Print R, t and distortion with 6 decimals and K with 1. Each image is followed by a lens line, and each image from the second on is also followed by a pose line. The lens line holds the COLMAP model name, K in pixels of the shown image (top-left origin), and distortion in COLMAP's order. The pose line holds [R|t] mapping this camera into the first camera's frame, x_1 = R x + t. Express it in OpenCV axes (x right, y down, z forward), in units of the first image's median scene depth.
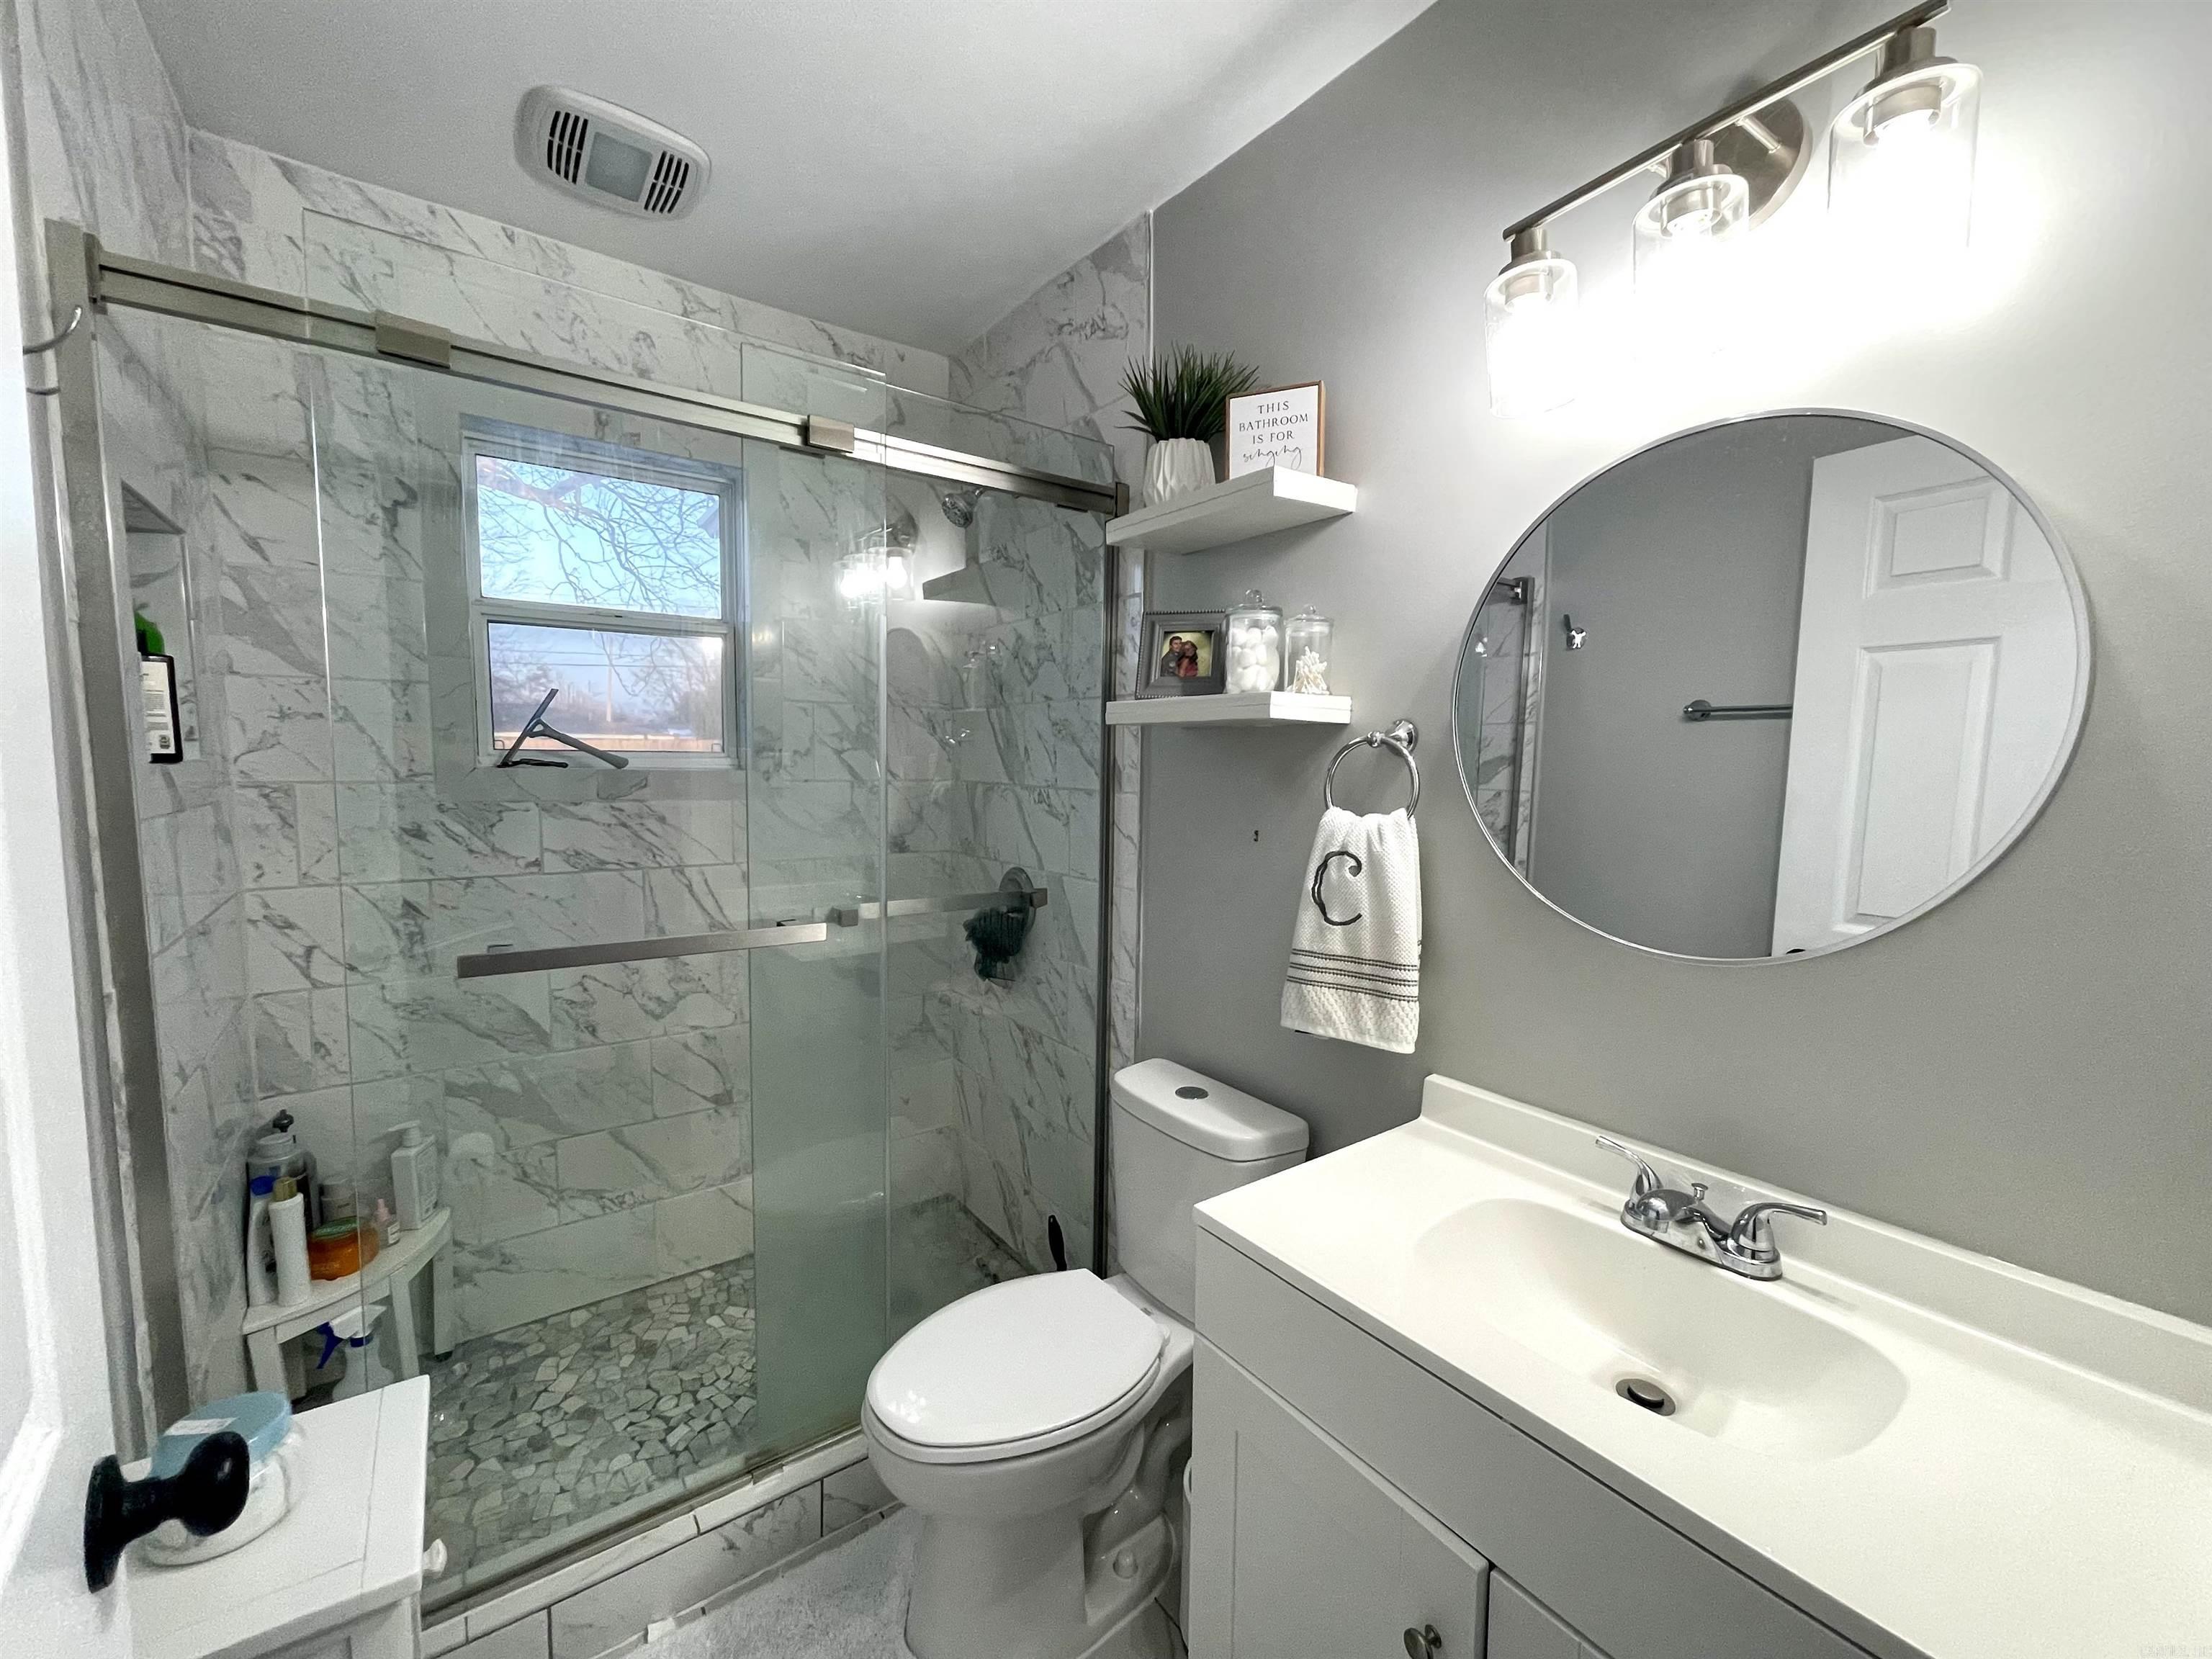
lens RADIAL K [[892.9, 0, 1092.9], [0, 892.9, 838.2], [0, 0, 1]] dist [-0.004871, 0.000795]
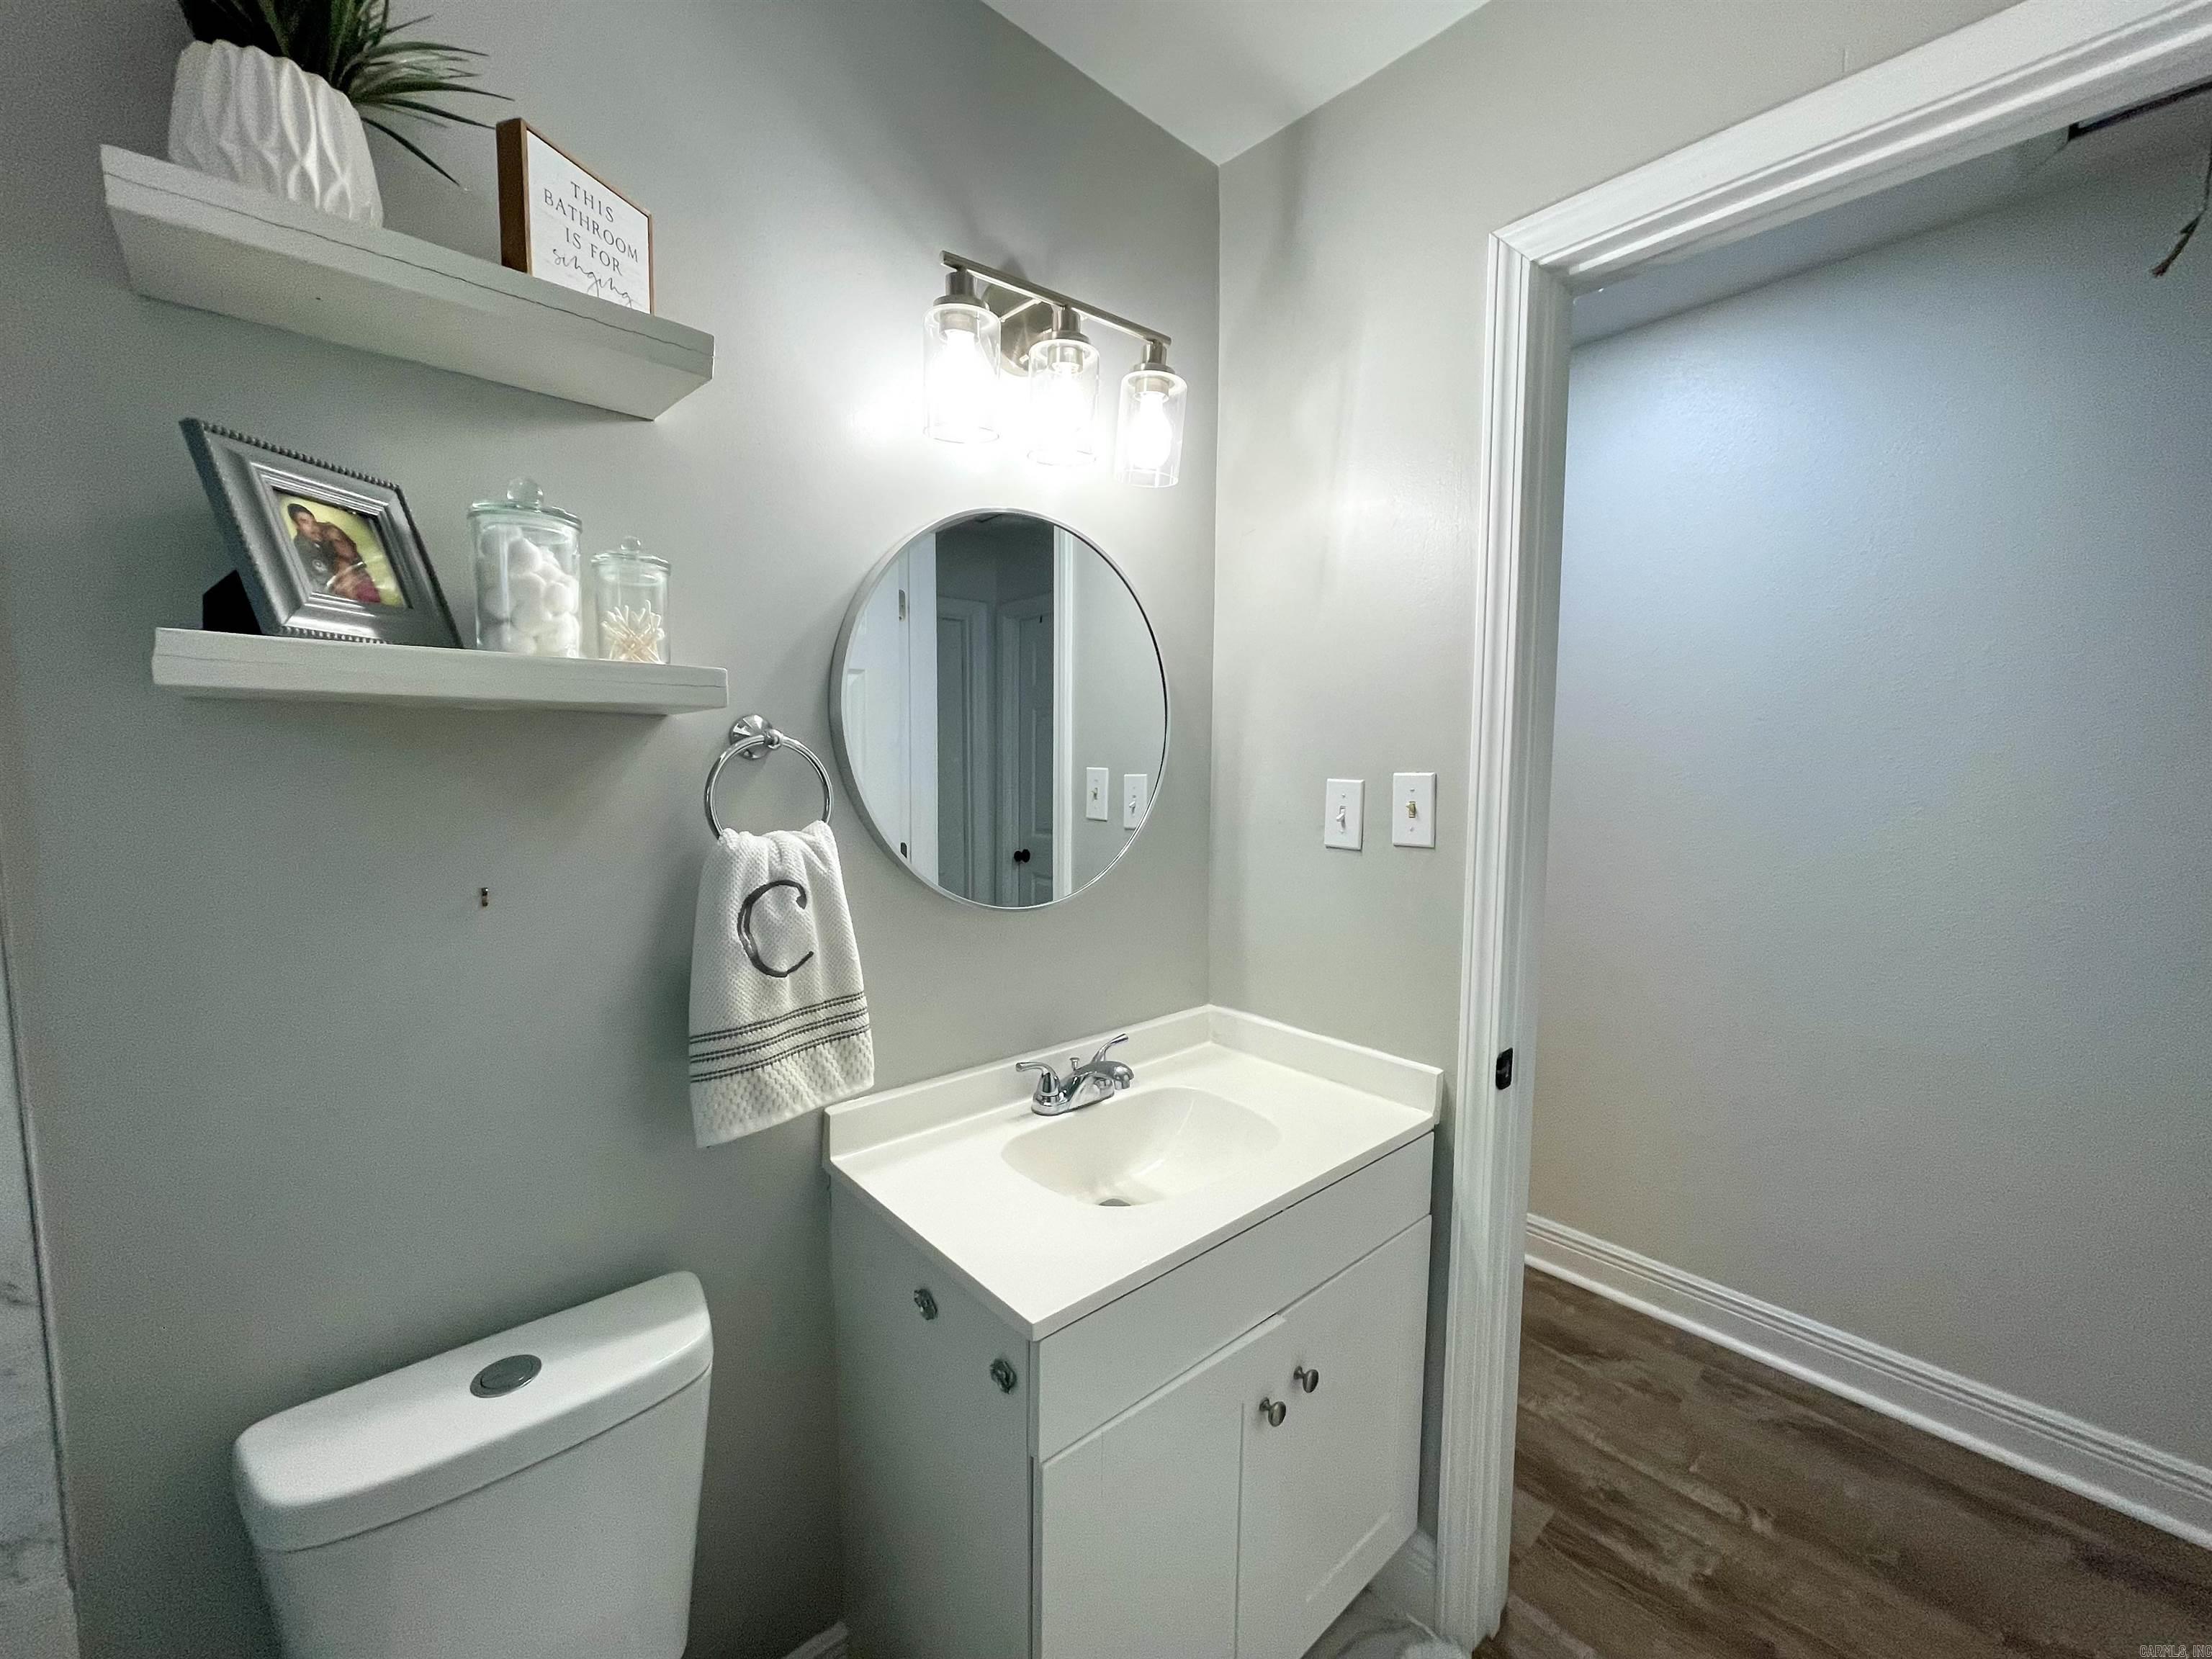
lens RADIAL K [[892.9, 0, 1102.0], [0, 892.9, 831.6], [0, 0, 1]] dist [-0.004871, 0.000795]
pose [[-0.110658, -0.100061, 0.988809, -0.396251], [0.079424, 0.990847, 0.109156, -0.069853], [-0.990680, 0.090614, -0.101698, 0.601064]]
